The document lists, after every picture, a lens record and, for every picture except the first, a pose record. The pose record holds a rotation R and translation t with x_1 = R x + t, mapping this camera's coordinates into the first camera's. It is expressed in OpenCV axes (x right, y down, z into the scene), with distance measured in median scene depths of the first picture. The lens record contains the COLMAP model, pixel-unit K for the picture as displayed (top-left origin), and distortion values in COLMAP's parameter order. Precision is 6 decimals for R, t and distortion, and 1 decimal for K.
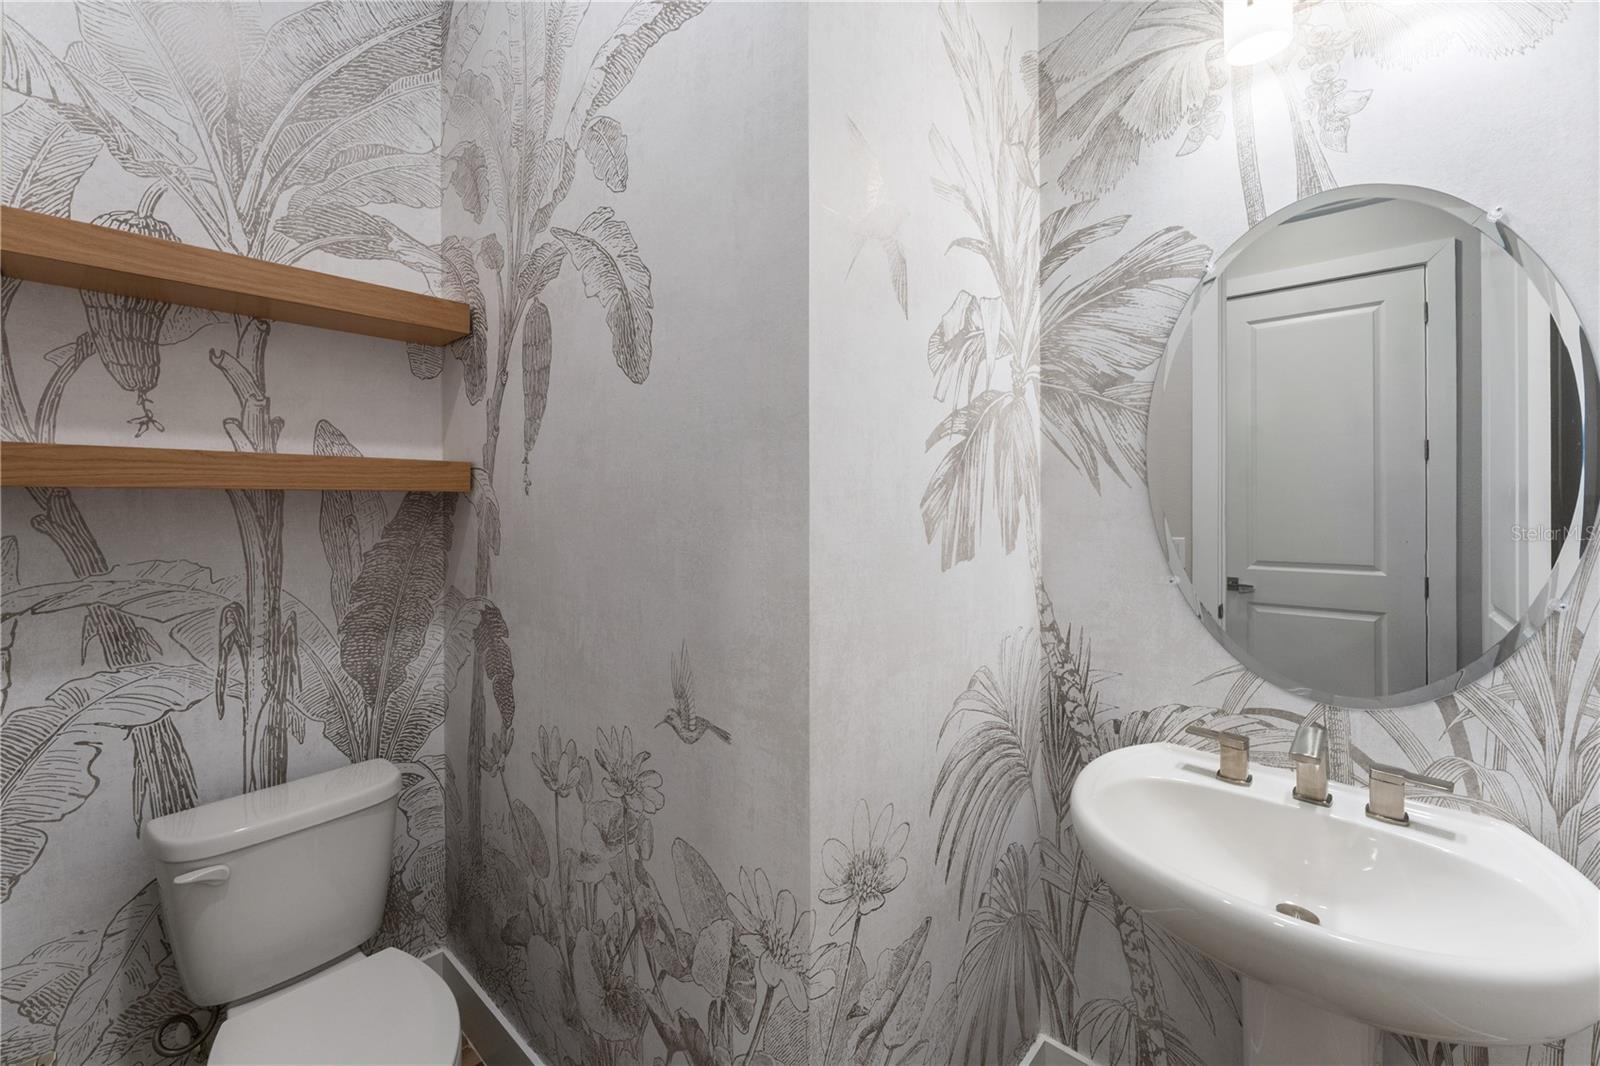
lens RADIAL K [[656.8, 0, 797.9], [0, 656.8, 505.0], [0, 0, 1]] dist [-0.000383, -0.000223]
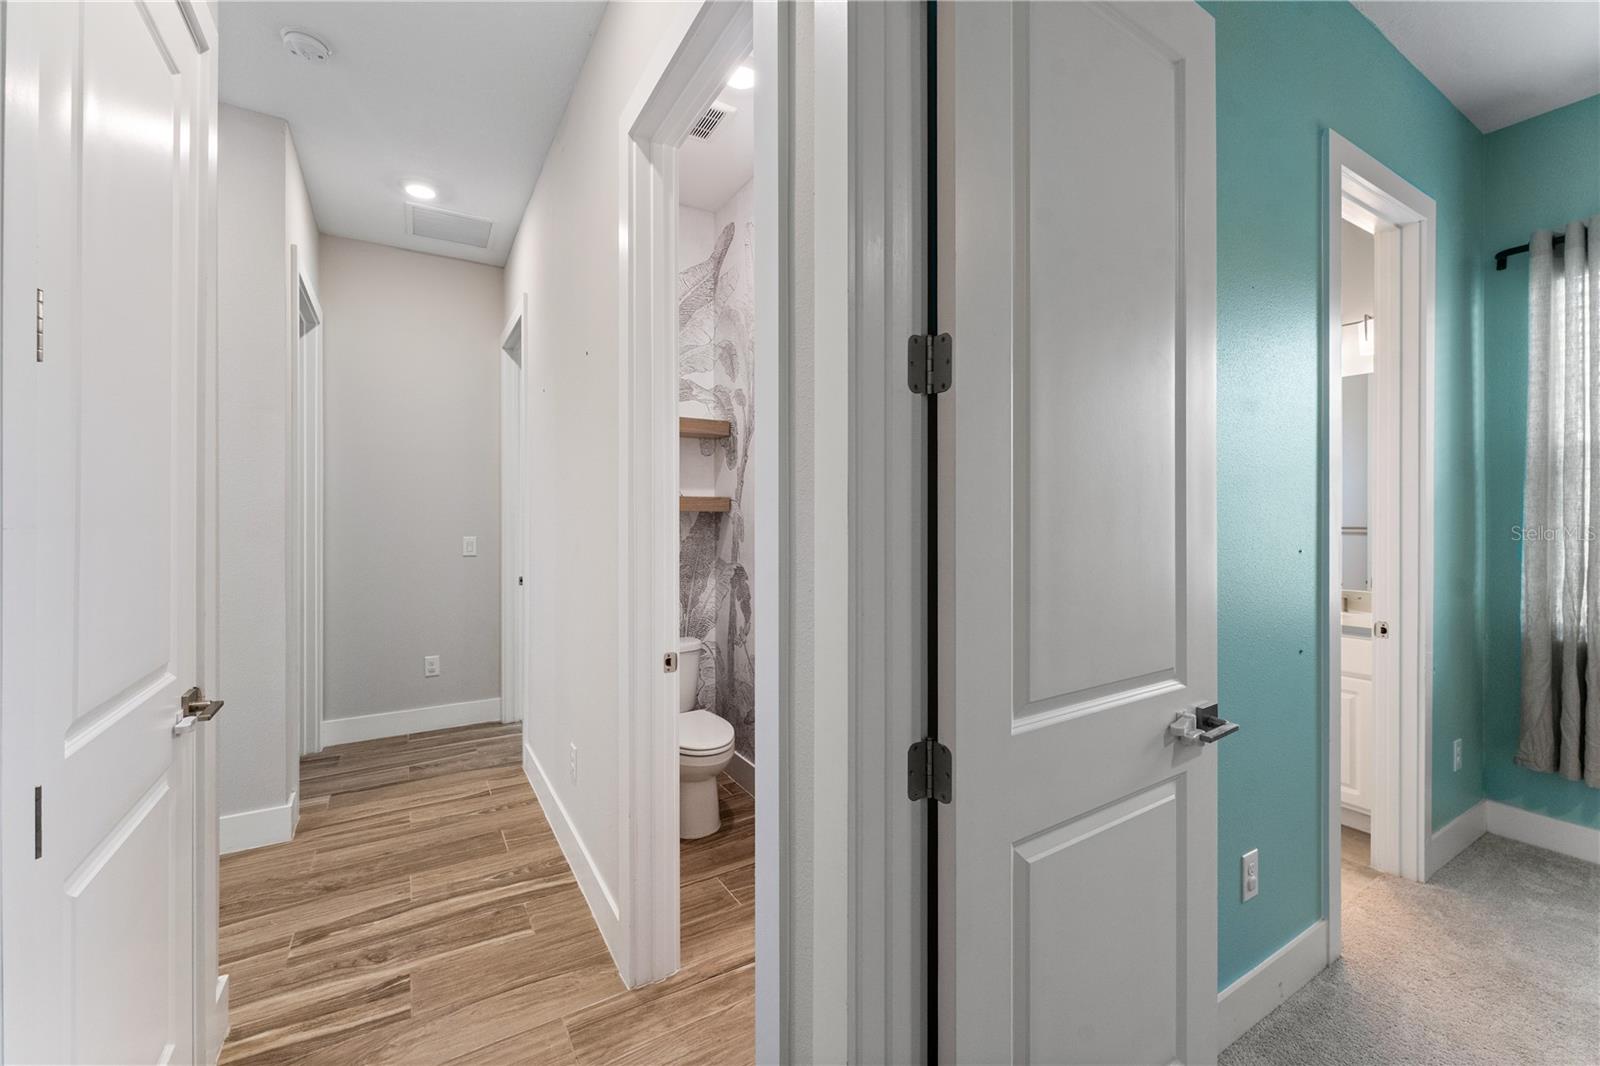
lens RADIAL K [[656.8, 0, 797.9], [0, 656.8, 505.0], [0, 0, 1]] dist [-0.000383, -0.000223]
pose [[0.959982, -0.004740, -0.280022, 0.284773], [-0.000874, 0.999801, -0.019920, -0.000051], [0.280061, 0.019367, 0.959787, -0.914324]]
